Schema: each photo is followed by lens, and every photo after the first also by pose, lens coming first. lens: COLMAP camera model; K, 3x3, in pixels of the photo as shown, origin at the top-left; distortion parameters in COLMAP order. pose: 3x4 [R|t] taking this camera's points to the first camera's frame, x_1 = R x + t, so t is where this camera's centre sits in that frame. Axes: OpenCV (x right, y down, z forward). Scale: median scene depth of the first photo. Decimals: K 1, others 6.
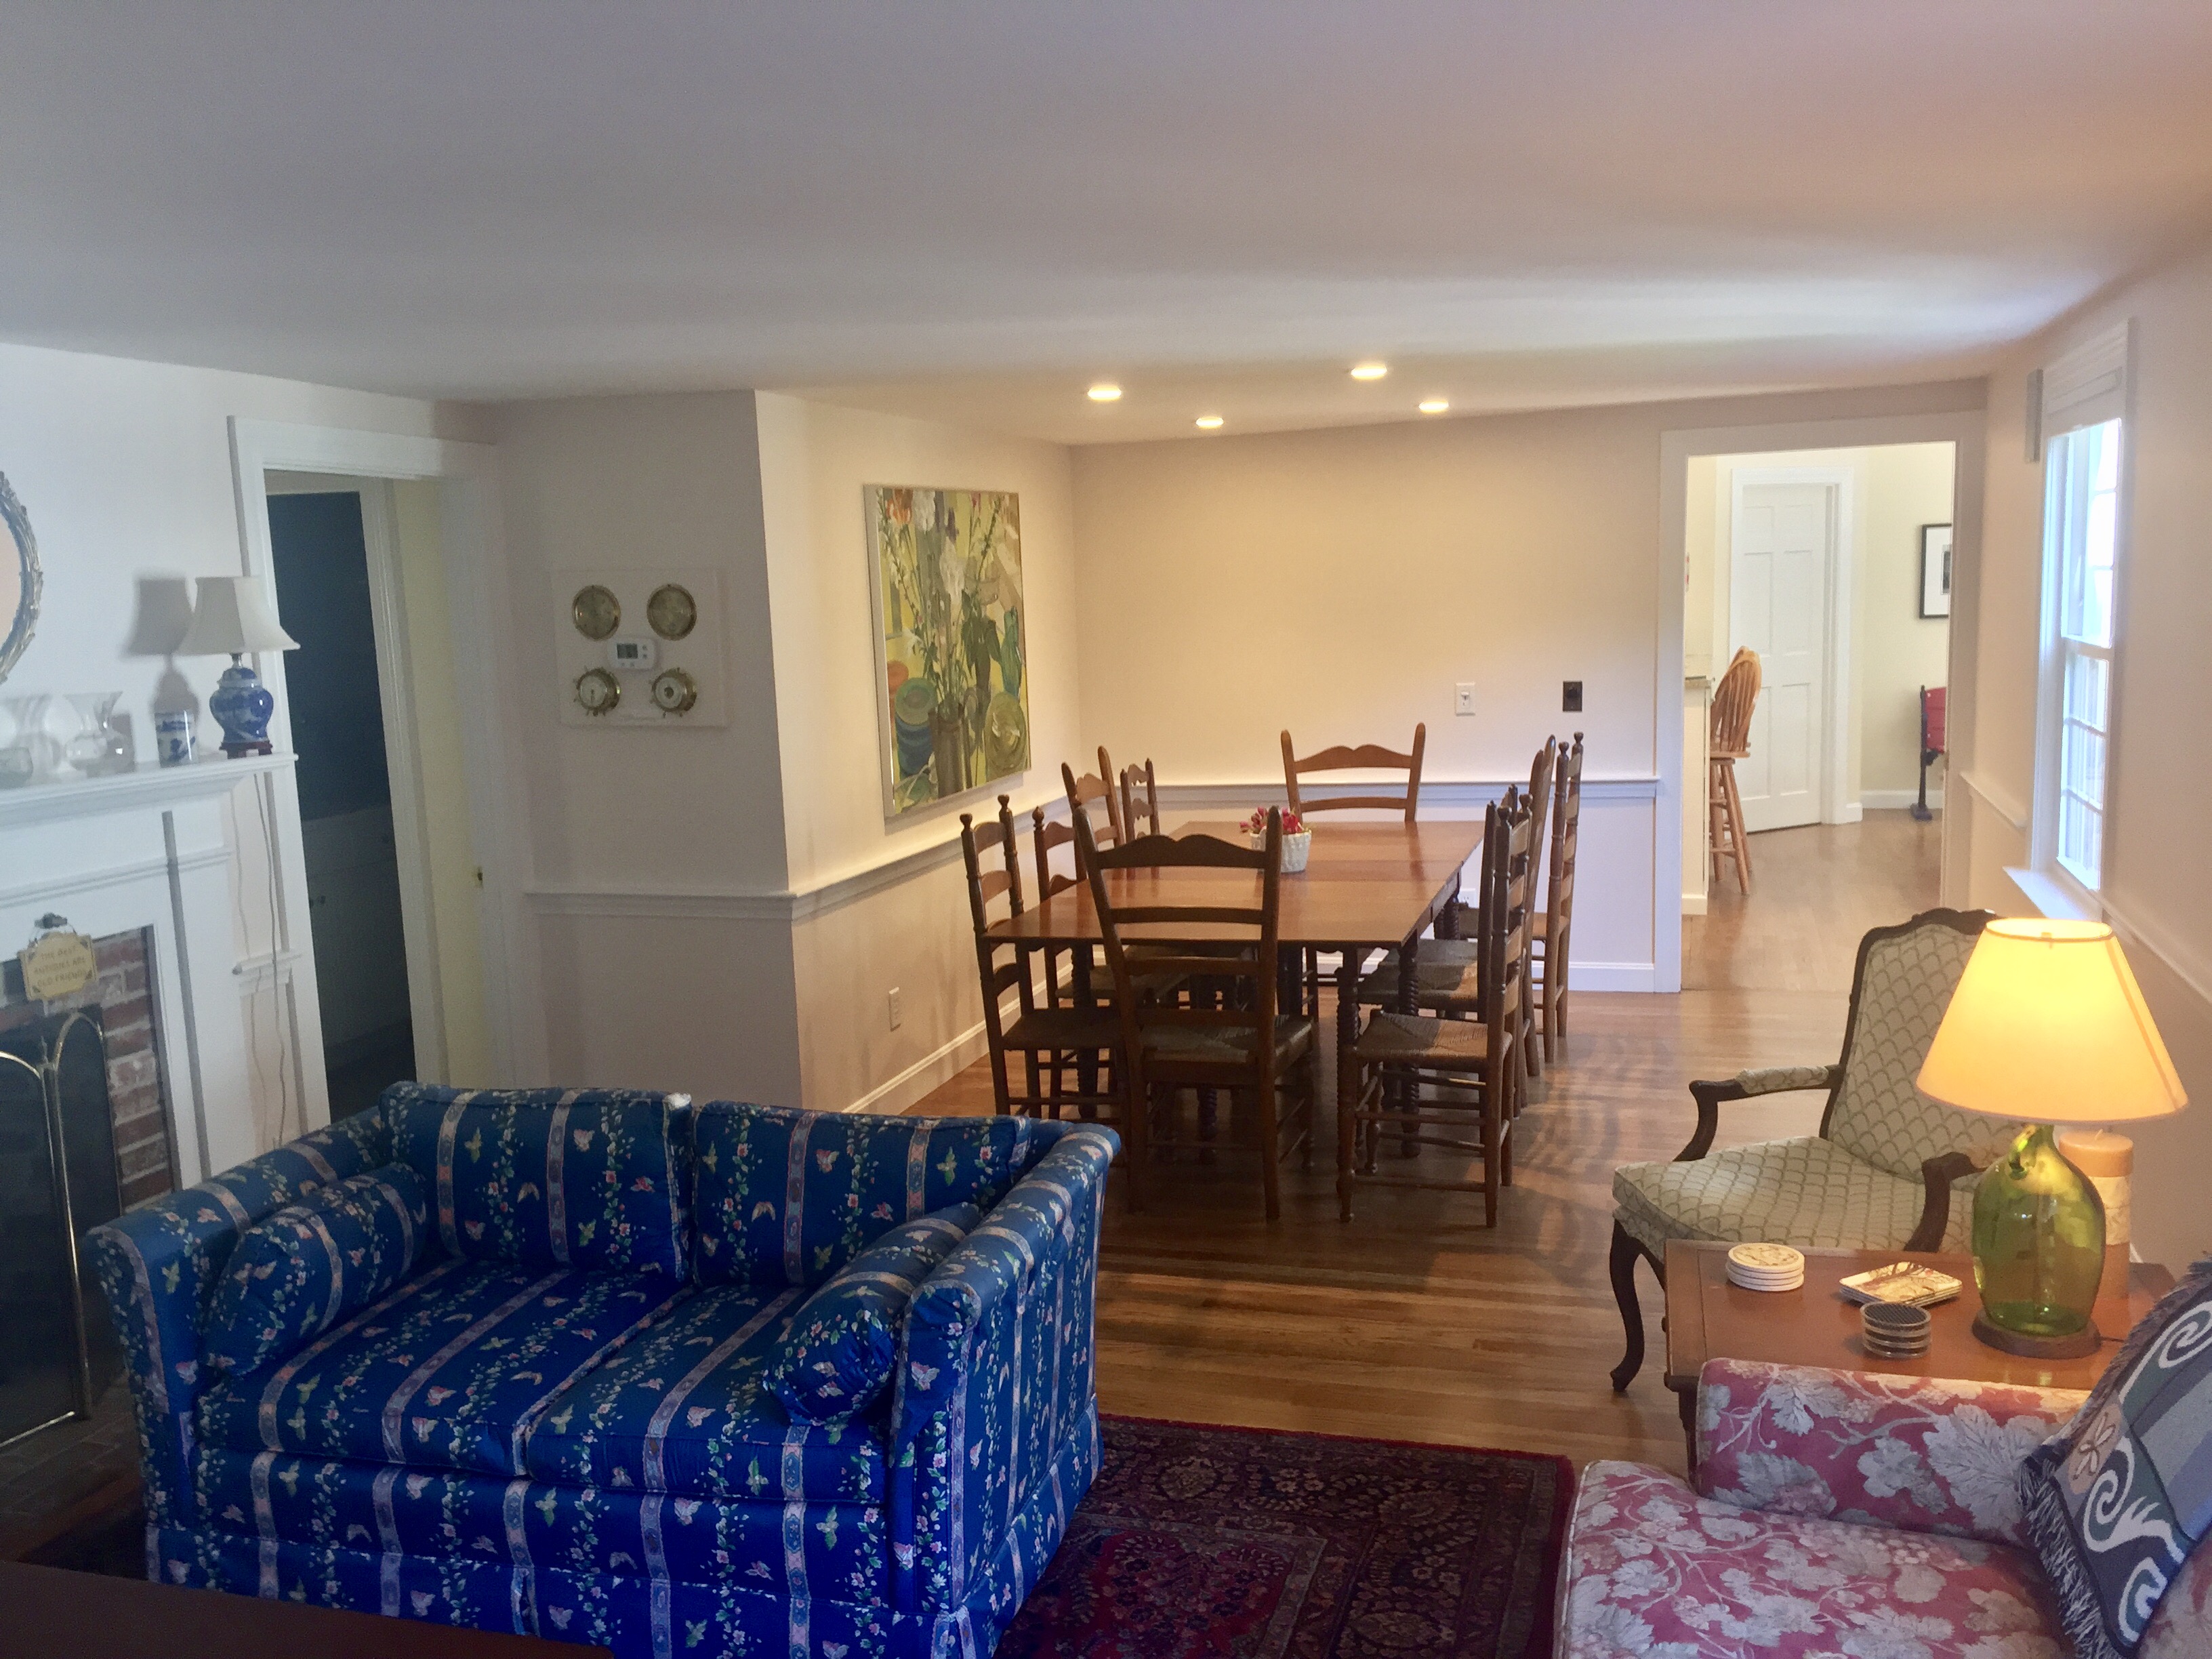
lens RADIAL K [[1909.0, 0, 1109.5], [0, 1909.0, 848.5], [0, 0, 1]] dist [0.079705, -0.108517]
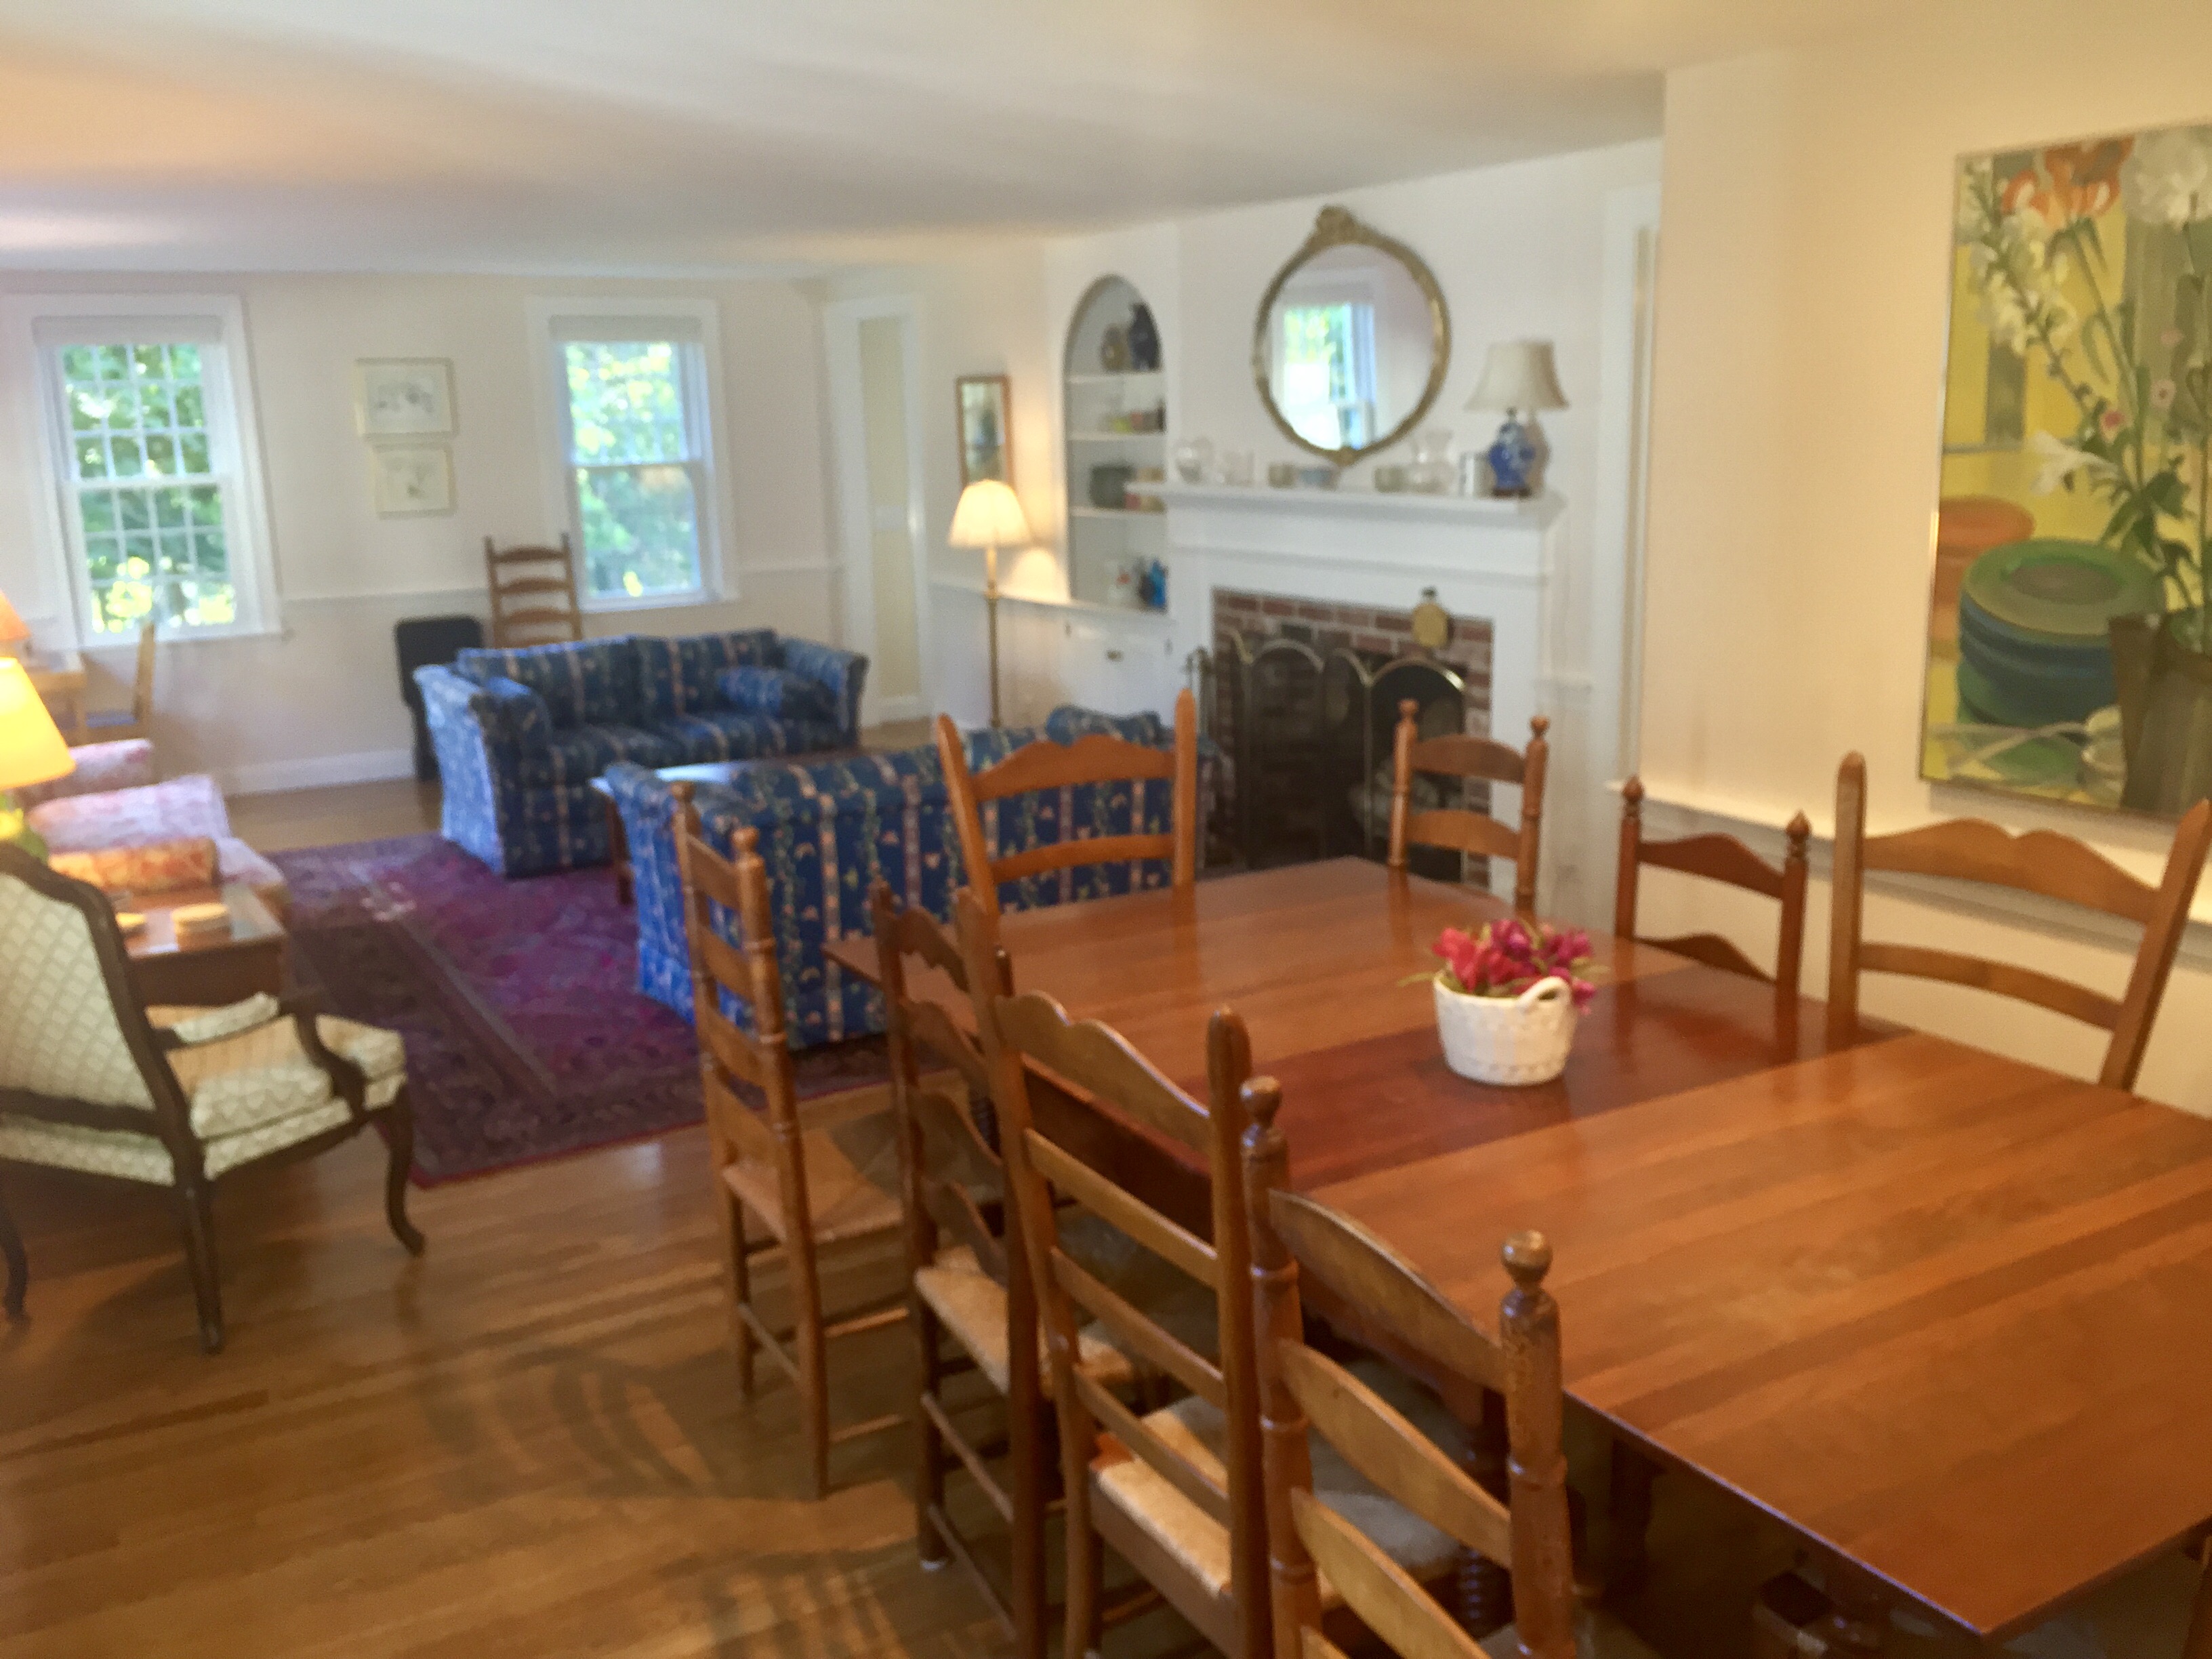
lens RADIAL K [[1909.0, 0, 1102.9], [0, 1909.0, 825.0], [0, 0, 1]] dist [0.079705, -0.108517]
pose [[-0.675004, 0.208039, -0.707877, 0.612648], [-0.061215, 0.940325, 0.334726, -0.243324], [0.735270, 0.269273, -0.621988, 1.627495]]
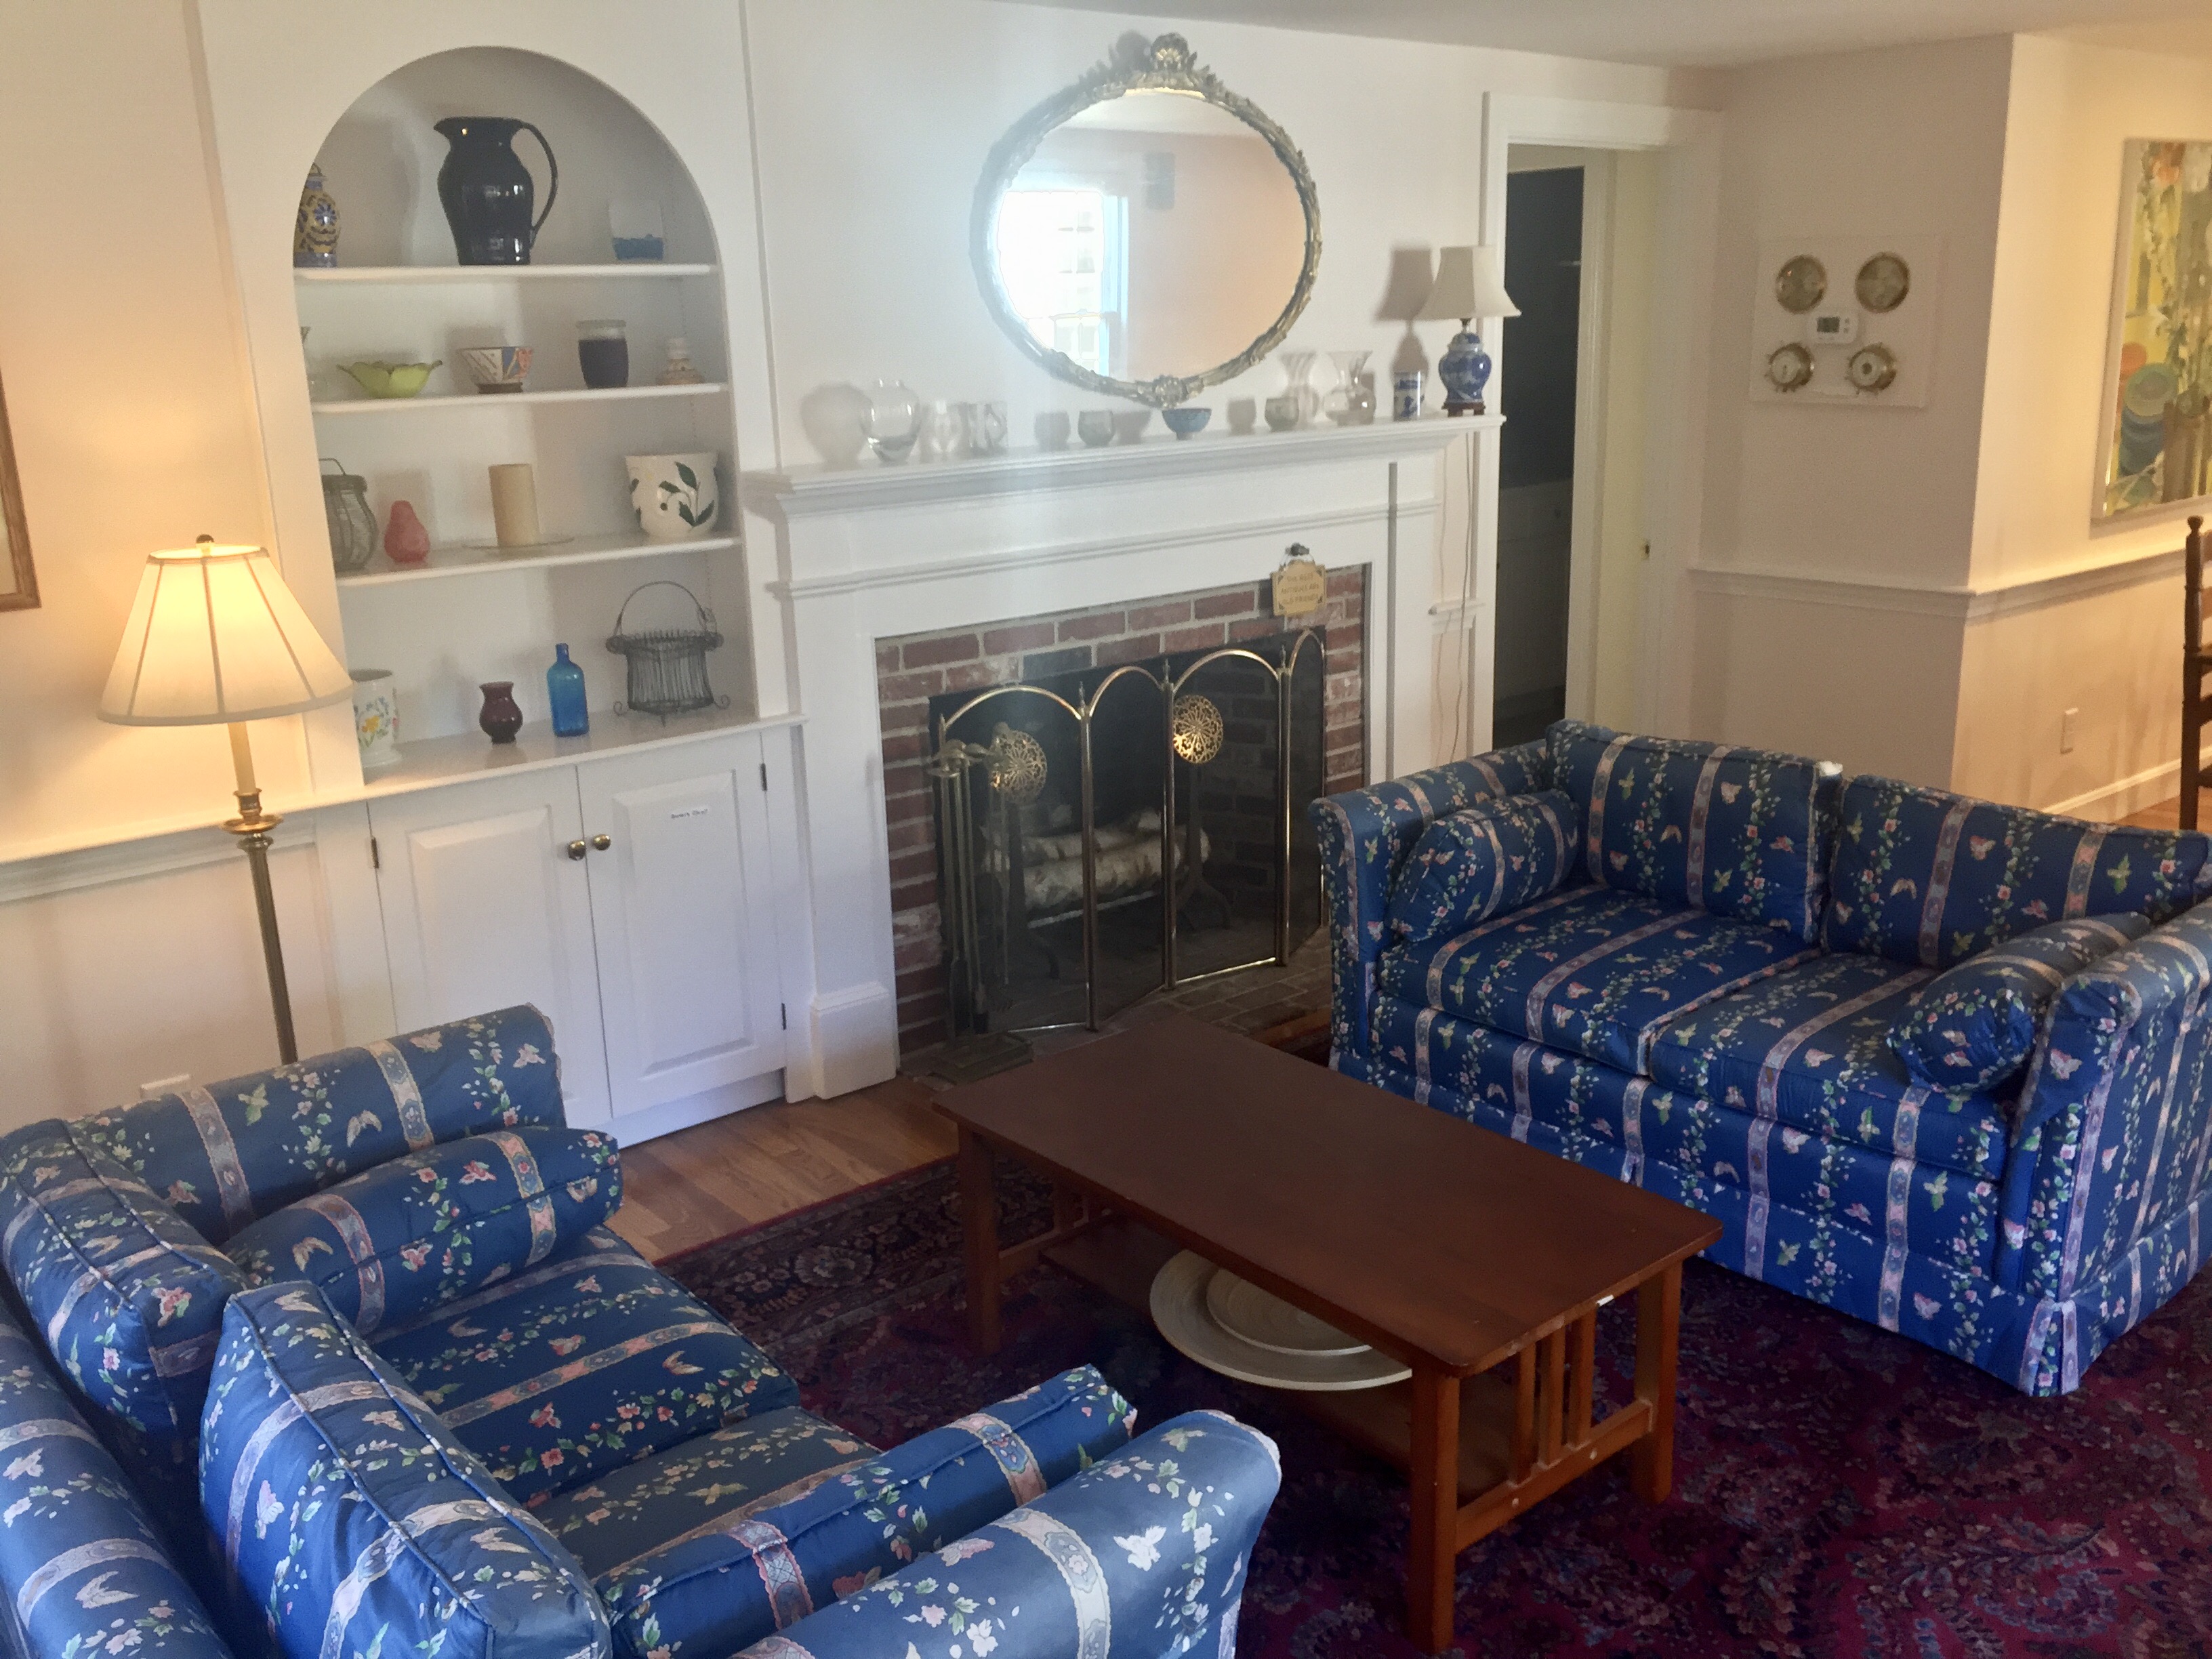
lens RADIAL K [[1909.0, 0, 1112.1], [0, 1909.0, 820.9], [0, 0, 1]] dist [0.079705, -0.108517]
pose [[0.836859, 0.152627, -0.525711, -0.001927], [-0.079304, 0.984017, 0.159444, 0.020921], [0.541644, -0.091741, 0.835587, -0.047643]]
